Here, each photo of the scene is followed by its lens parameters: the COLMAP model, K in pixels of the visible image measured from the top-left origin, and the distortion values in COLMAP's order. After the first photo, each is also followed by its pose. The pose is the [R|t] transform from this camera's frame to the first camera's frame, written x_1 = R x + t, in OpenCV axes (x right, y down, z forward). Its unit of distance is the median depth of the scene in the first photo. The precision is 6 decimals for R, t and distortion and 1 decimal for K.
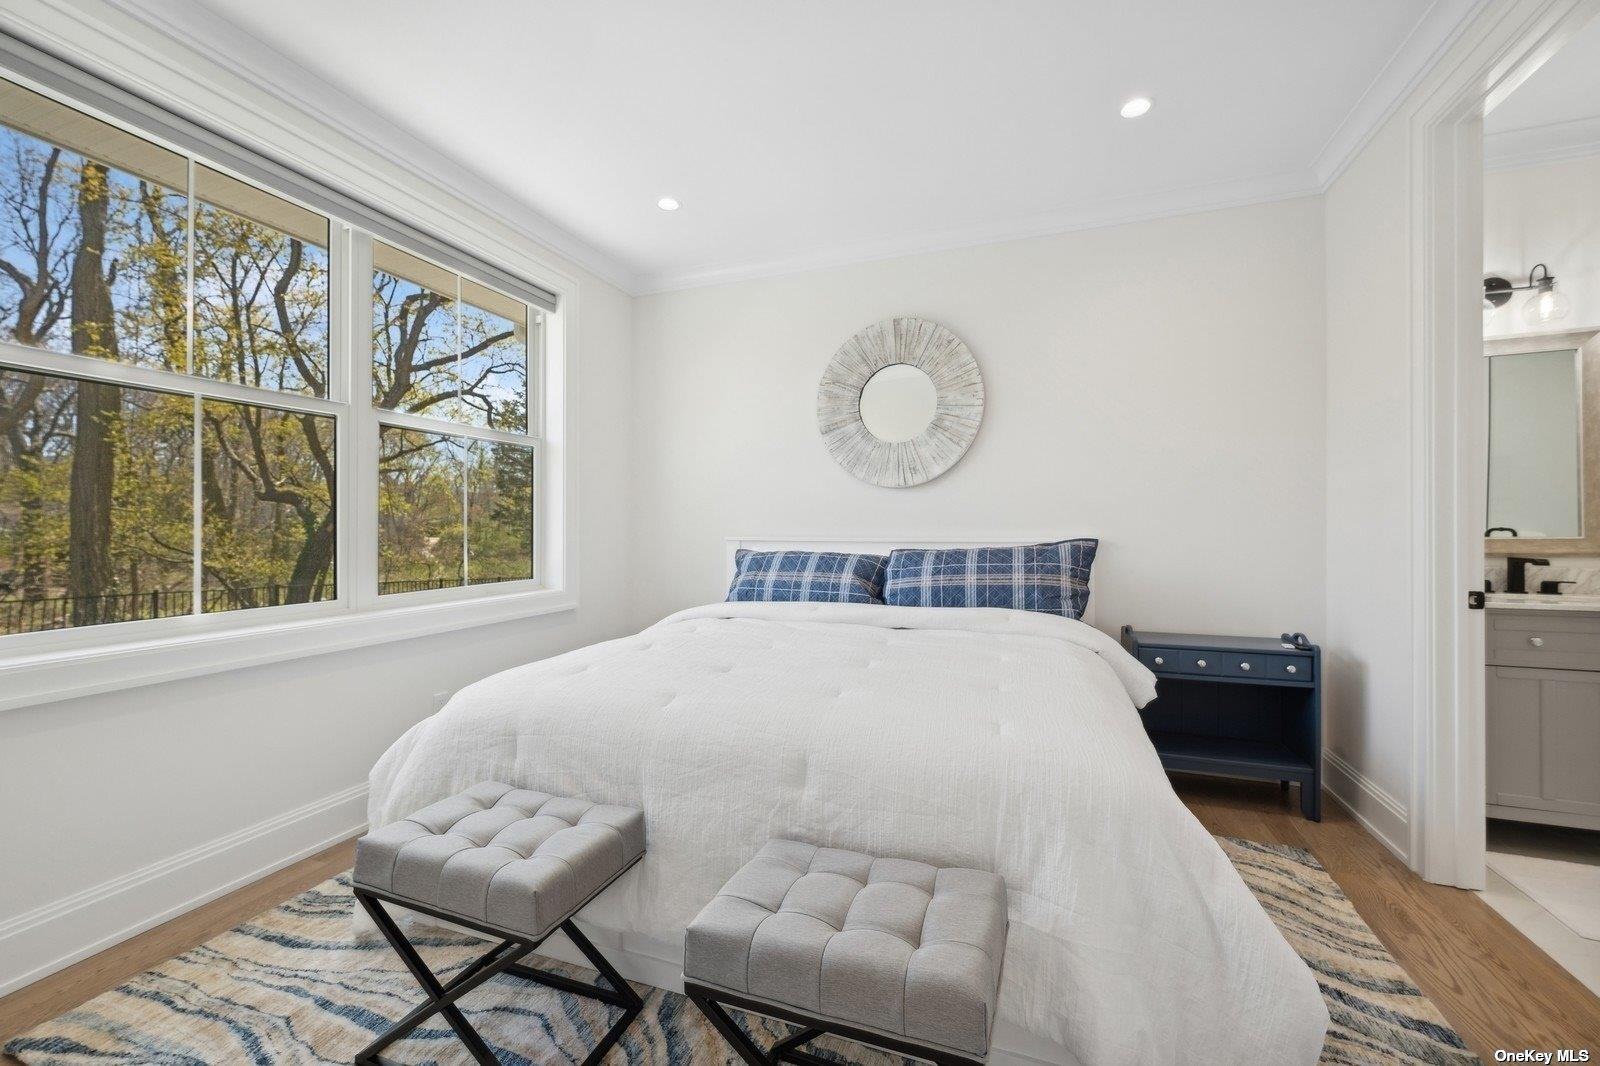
lens RADIAL K [[662.4, 0, 797.8], [0, 662.4, 530.1], [0, 0, 1]] dist [0.001490, 0.000390]
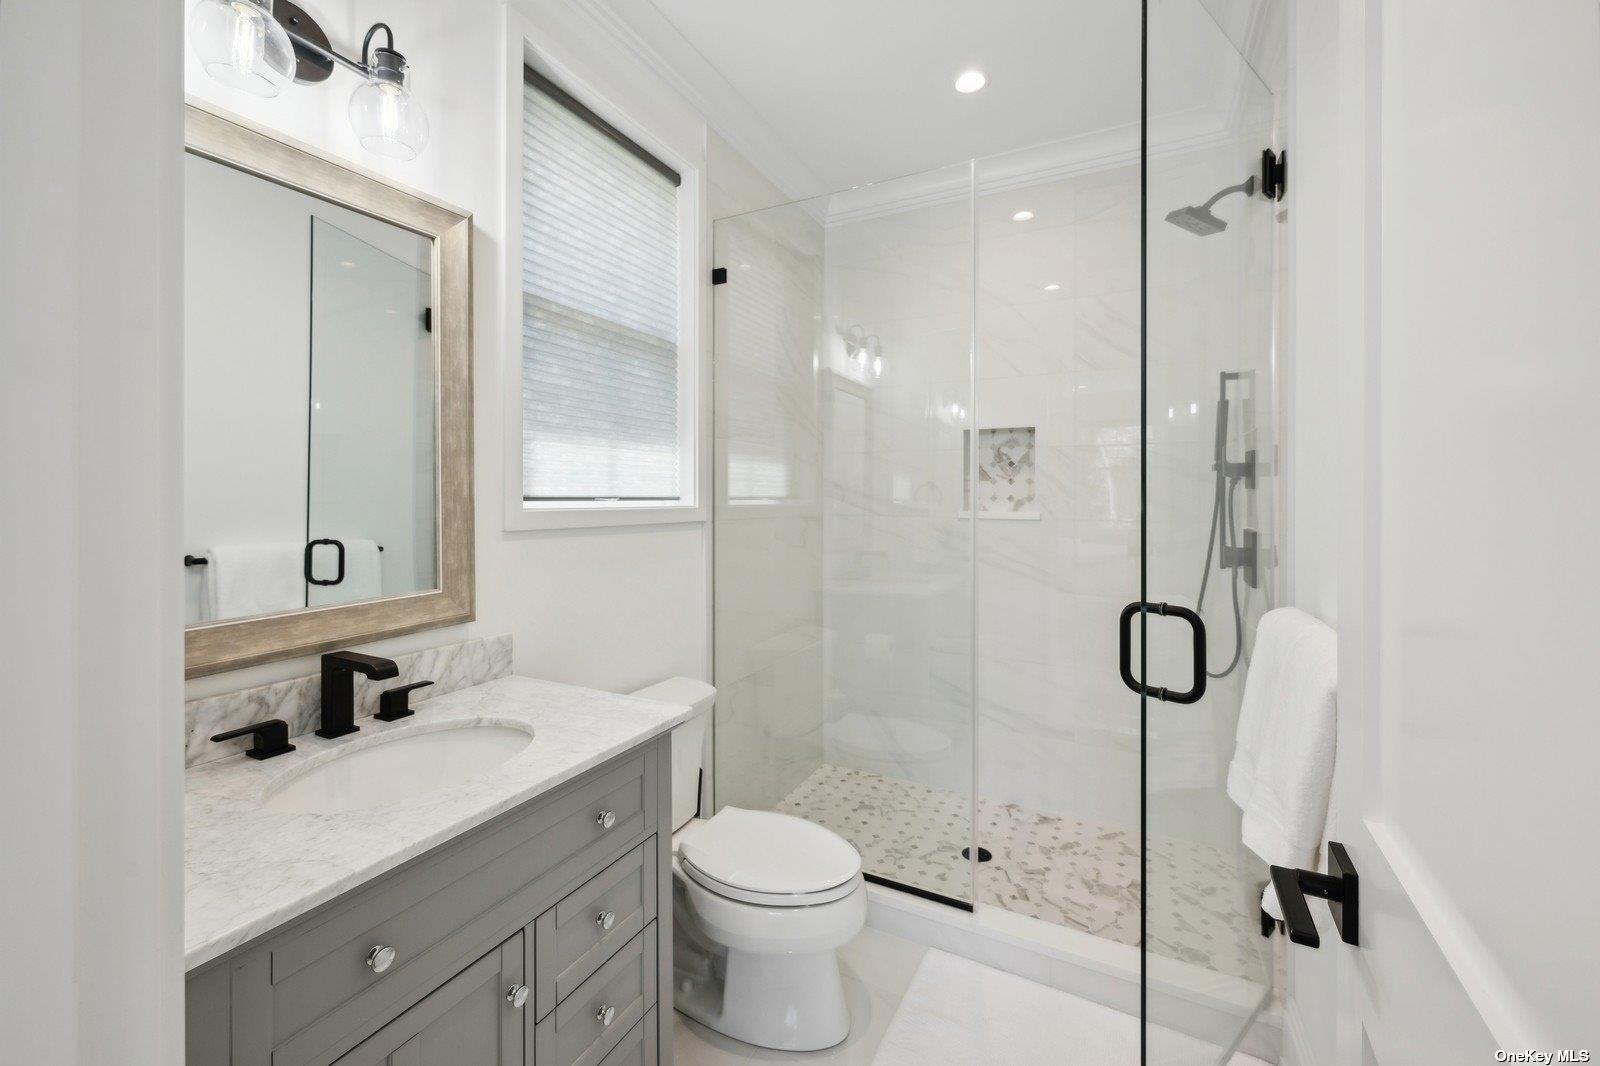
lens RADIAL K [[662.4, 0, 803.0], [0, 662.4, 521.1], [0, 0, 1]] dist [0.001490, 0.000390]
pose [[0.142896, -0.007223, 0.989711, 0.690679], [-0.010614, 0.999905, 0.008830, -0.053696], [-0.989681, -0.011767, 0.142806, 0.631476]]
